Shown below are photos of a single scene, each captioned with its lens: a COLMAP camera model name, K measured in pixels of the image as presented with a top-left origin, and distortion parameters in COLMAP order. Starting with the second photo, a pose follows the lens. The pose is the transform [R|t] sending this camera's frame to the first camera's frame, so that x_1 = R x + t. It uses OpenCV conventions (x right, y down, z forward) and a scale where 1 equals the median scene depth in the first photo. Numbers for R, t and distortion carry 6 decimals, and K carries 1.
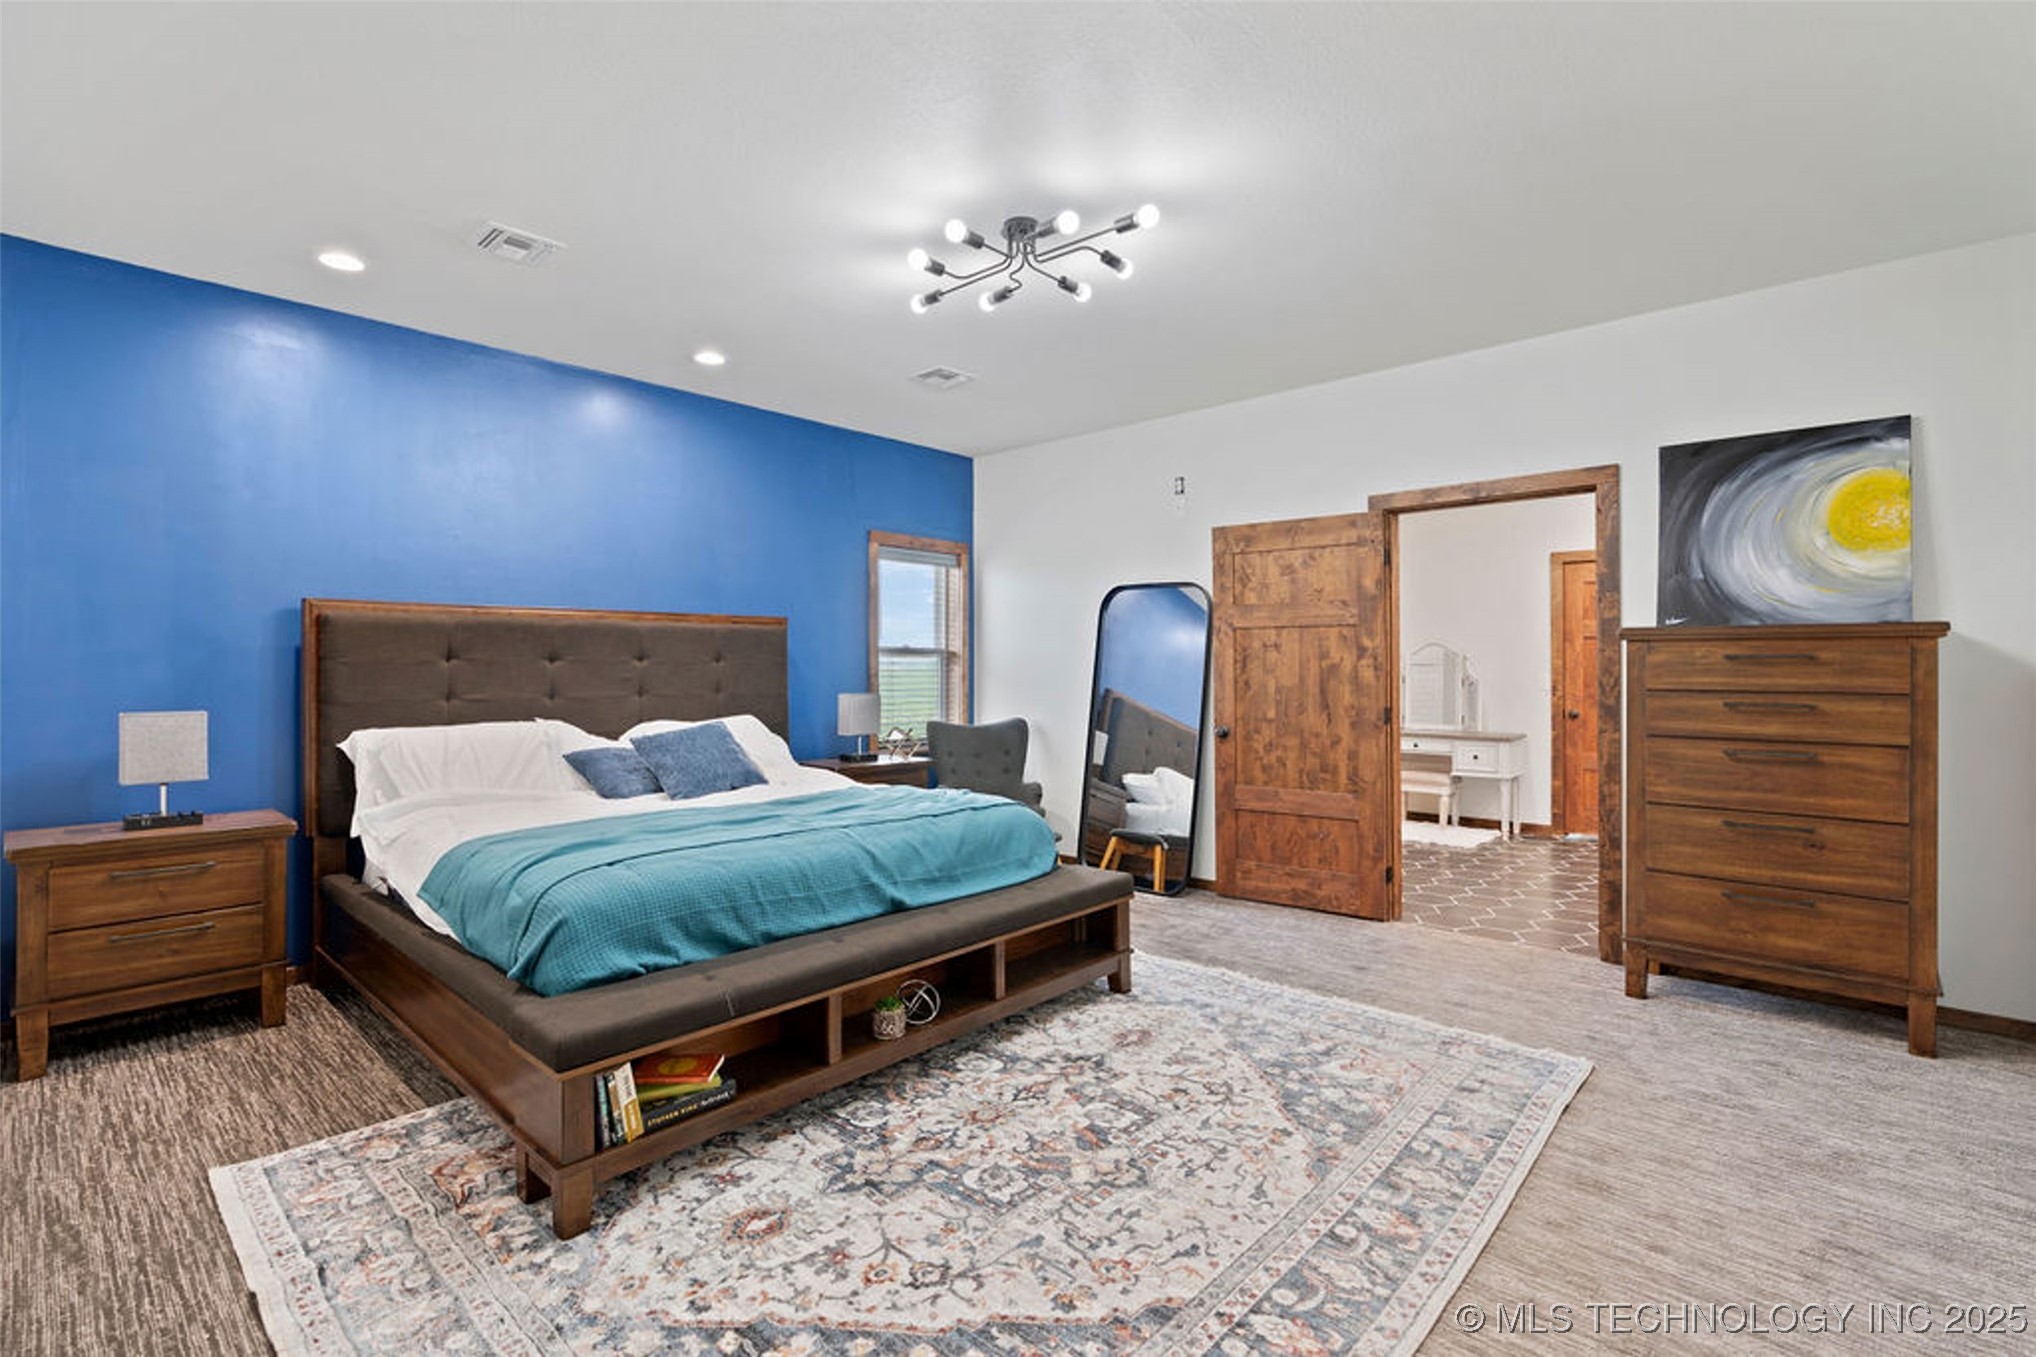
lens RADIAL K [[908.7, 0, 1028.3], [0, 908.7, 660.3], [0, 0, 1]] dist [-0.009046, 0.003050]
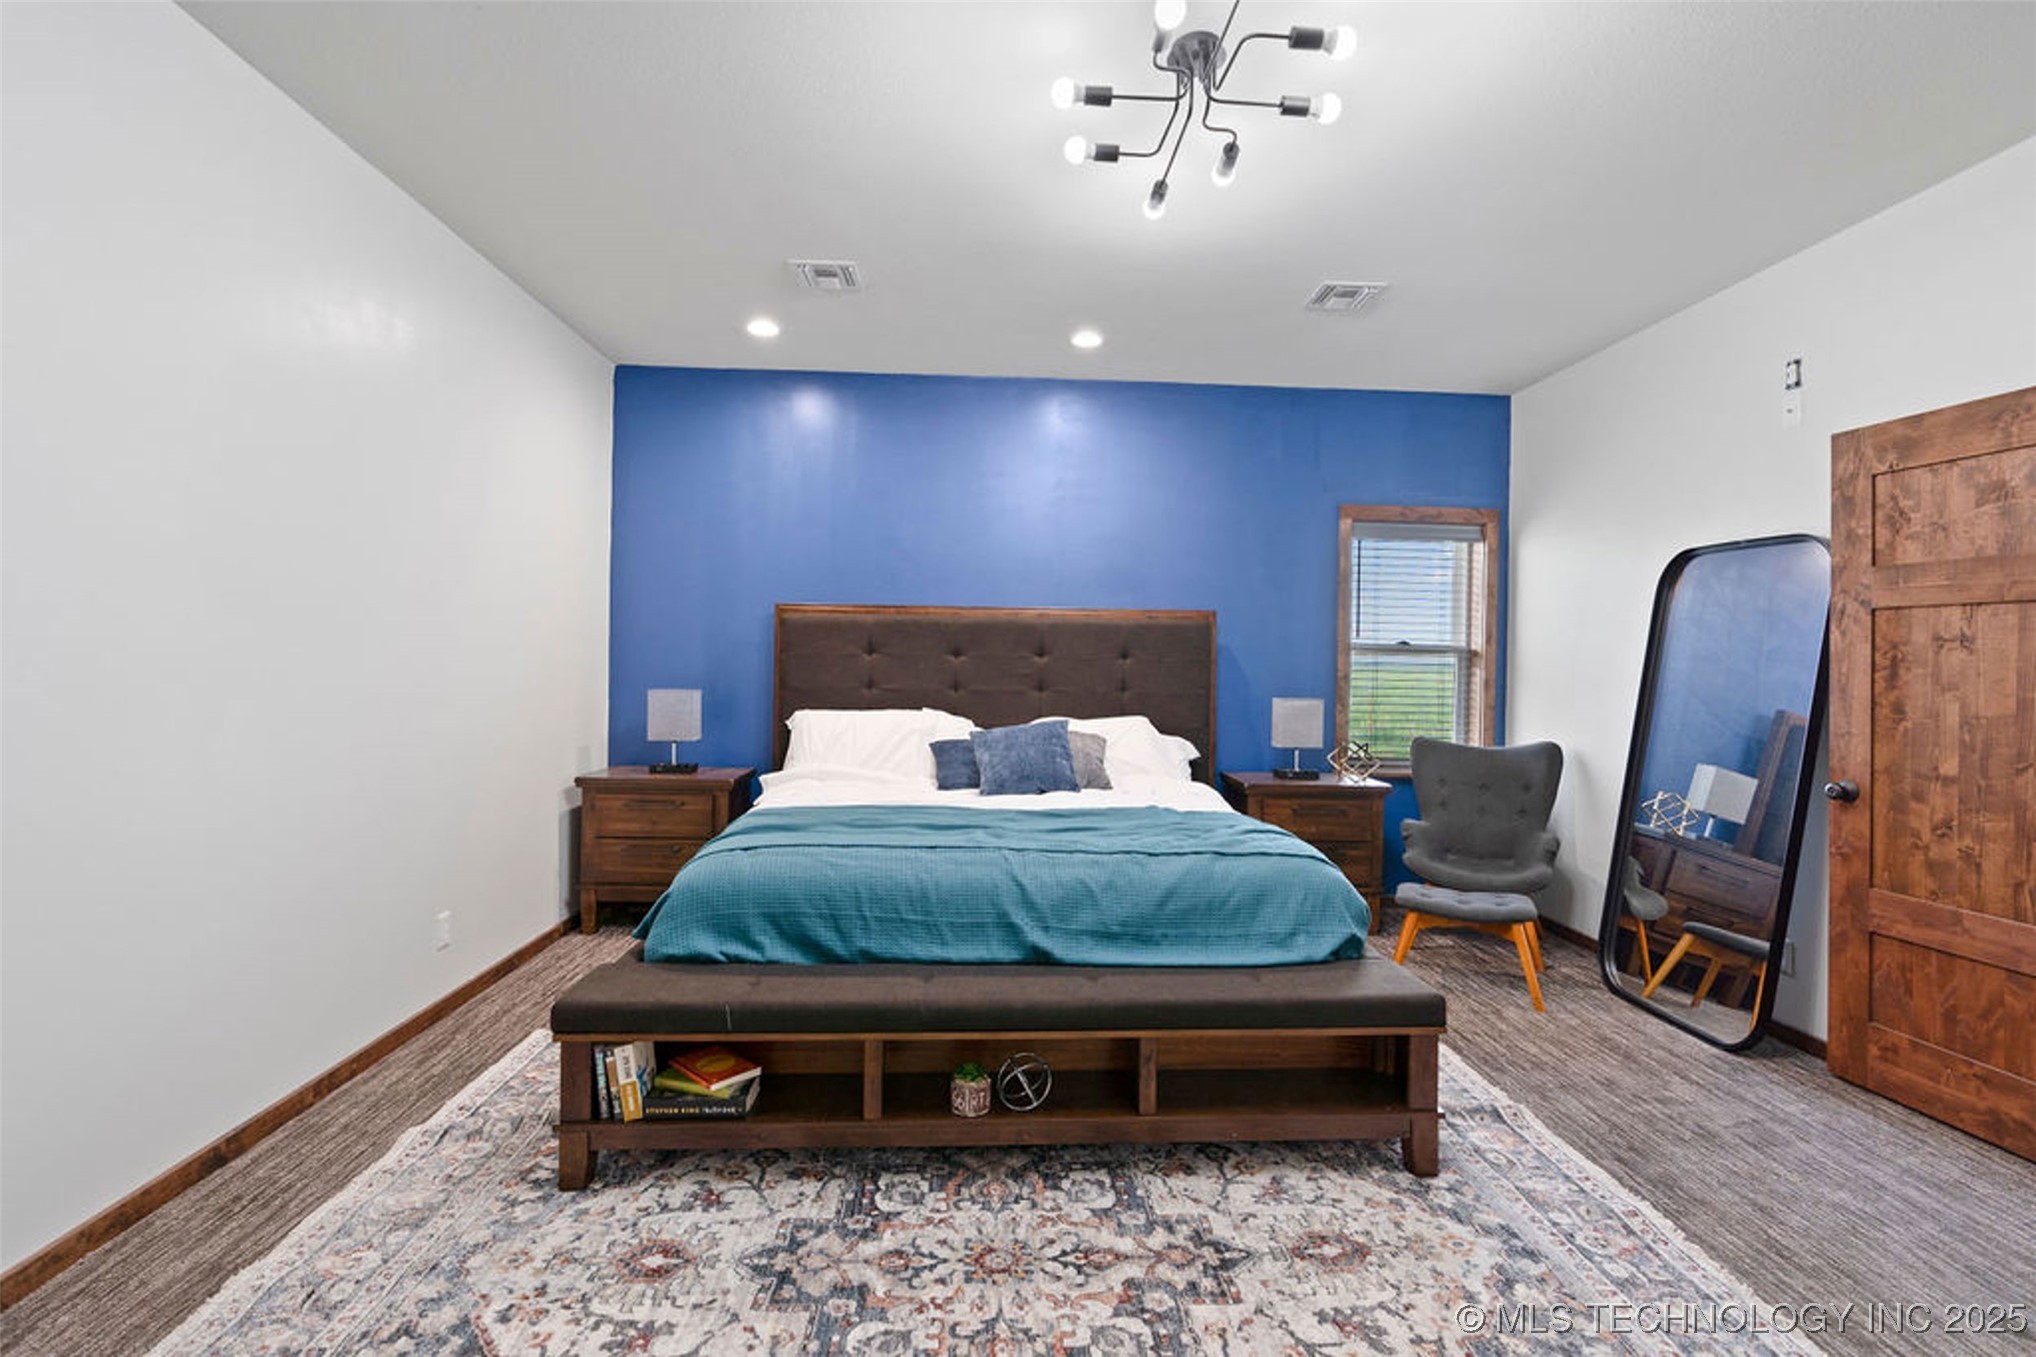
lens RADIAL K [[908.7, 0, 1015.1], [0, 908.7, 665.2], [0, 0, 1]] dist [-0.009046, 0.003050]
pose [[0.717747, 0.015225, -0.696137, 0.350030], [-0.011876, 0.999883, 0.009623, 0.000909], [0.696202, 0.001361, 0.717844, 0.345281]]
